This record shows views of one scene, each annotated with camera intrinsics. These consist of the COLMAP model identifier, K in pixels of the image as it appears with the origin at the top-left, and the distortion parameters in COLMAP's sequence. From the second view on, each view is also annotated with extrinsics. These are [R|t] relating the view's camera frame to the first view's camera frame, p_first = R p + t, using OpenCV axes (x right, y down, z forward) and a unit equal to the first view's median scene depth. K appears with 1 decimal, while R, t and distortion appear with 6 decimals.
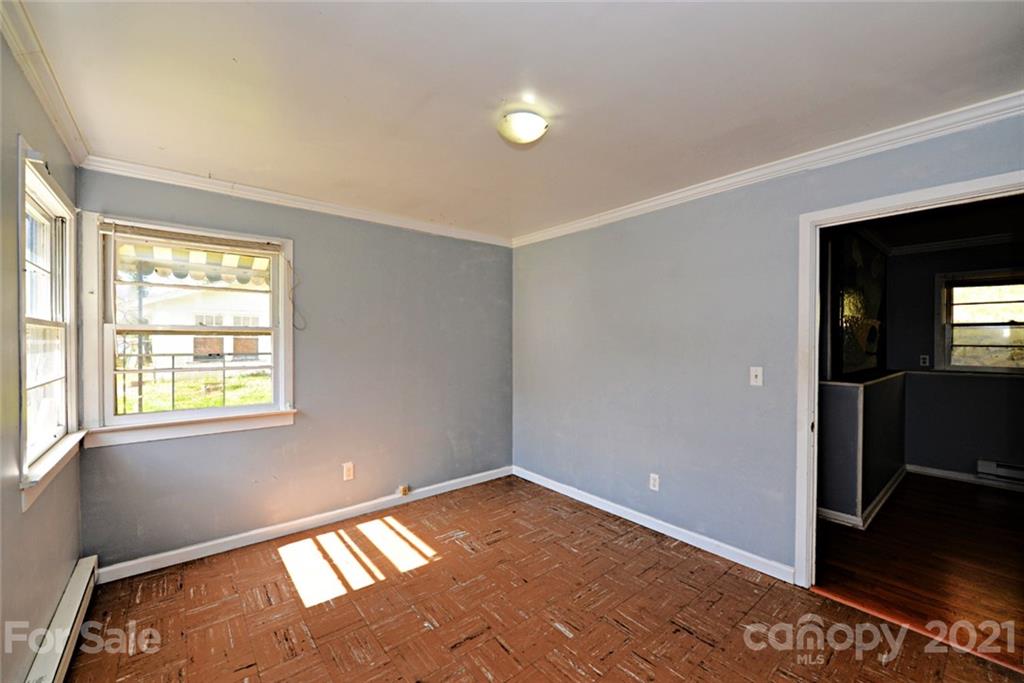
lens RADIAL K [[407.7, 0, 517.0], [0, 407.7, 342.7], [0, 0, 1]] dist [-0.006907, -0.000248]
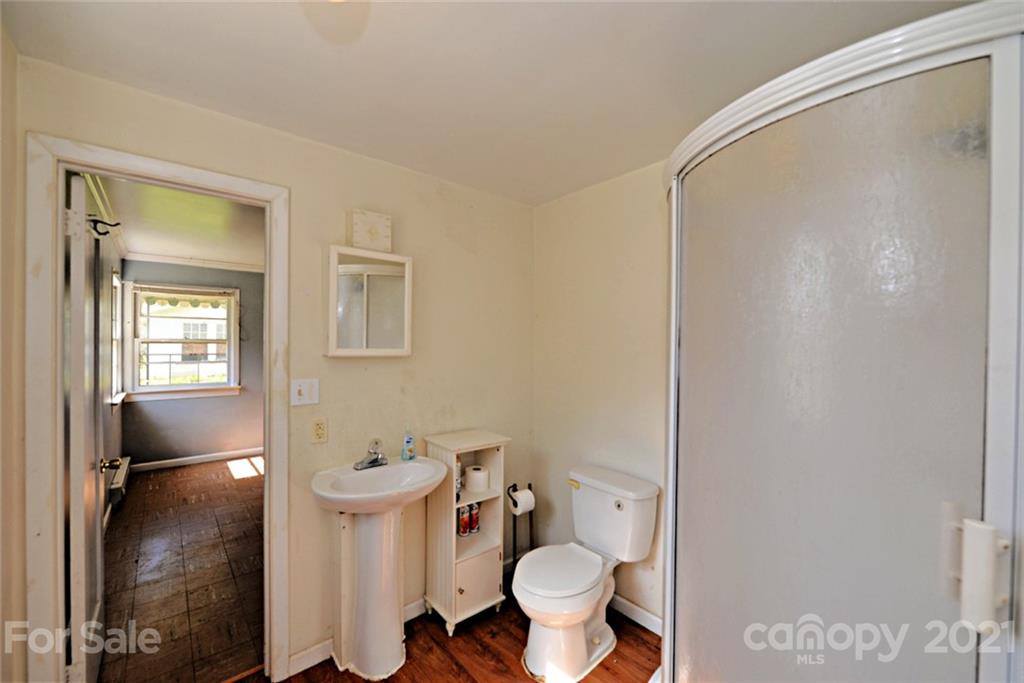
lens RADIAL K [[407.7, 0, 515.4], [0, 407.7, 341.0], [0, 0, 1]] dist [-0.006907, -0.000248]
pose [[0.999906, -0.001124, 0.013676, 0.763427], [0.001314, 0.999902, -0.013919, -0.005380], [-0.013659, 0.013935, 0.999810, -0.949217]]
